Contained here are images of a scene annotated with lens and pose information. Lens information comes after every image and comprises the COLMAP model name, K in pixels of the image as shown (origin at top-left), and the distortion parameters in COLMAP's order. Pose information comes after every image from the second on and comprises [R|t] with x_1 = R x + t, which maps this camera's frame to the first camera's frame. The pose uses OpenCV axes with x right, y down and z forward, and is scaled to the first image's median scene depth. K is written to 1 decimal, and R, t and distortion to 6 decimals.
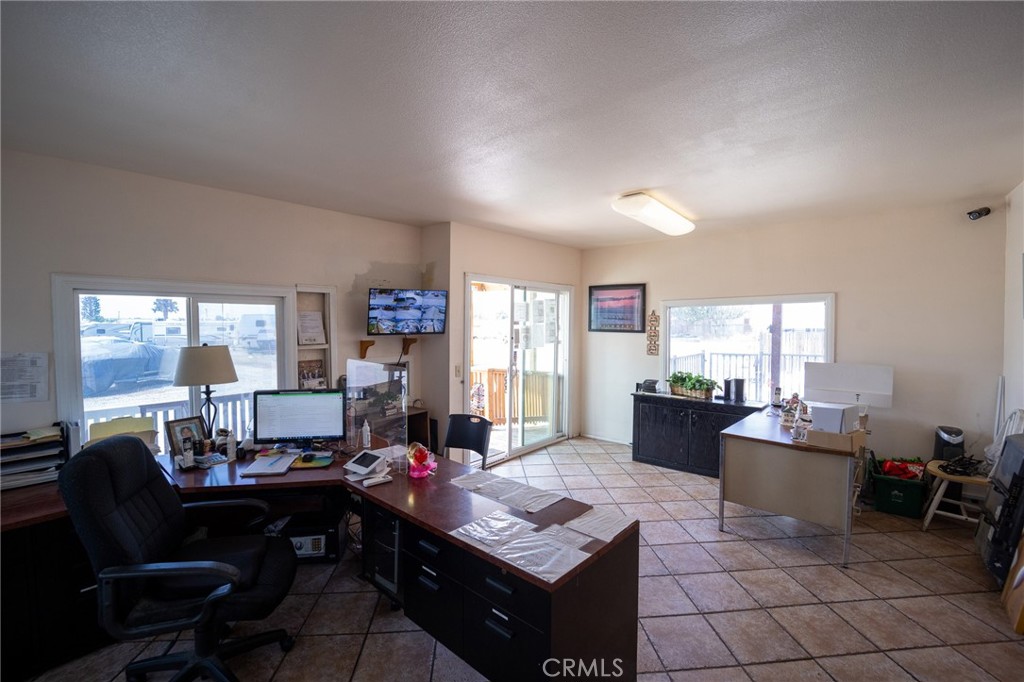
lens RADIAL K [[433.4, 0, 513.4], [0, 433.4, 337.0], [0, 0, 1]] dist [-0.020900, 0.000114]
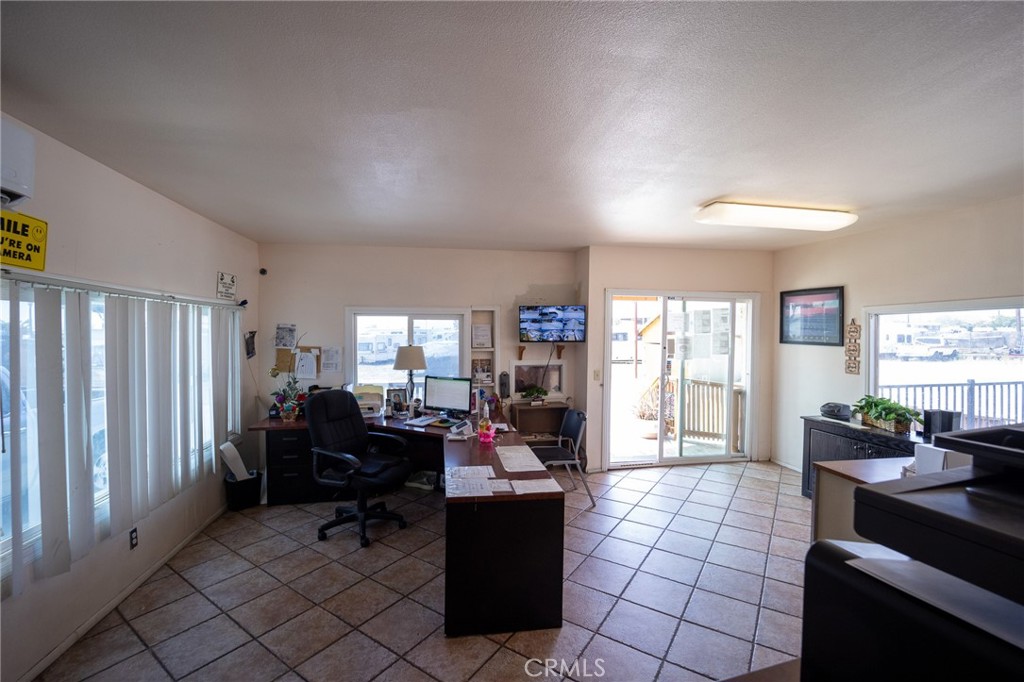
lens RADIAL K [[433.4, 0, 509.8], [0, 433.4, 338.8], [0, 0, 1]] dist [-0.020900, 0.000114]
pose [[0.782989, 0.013755, -0.621884, 0.422234], [-0.024711, 0.999654, -0.009002, -0.001299], [0.621545, 0.022416, 0.783058, -0.038254]]
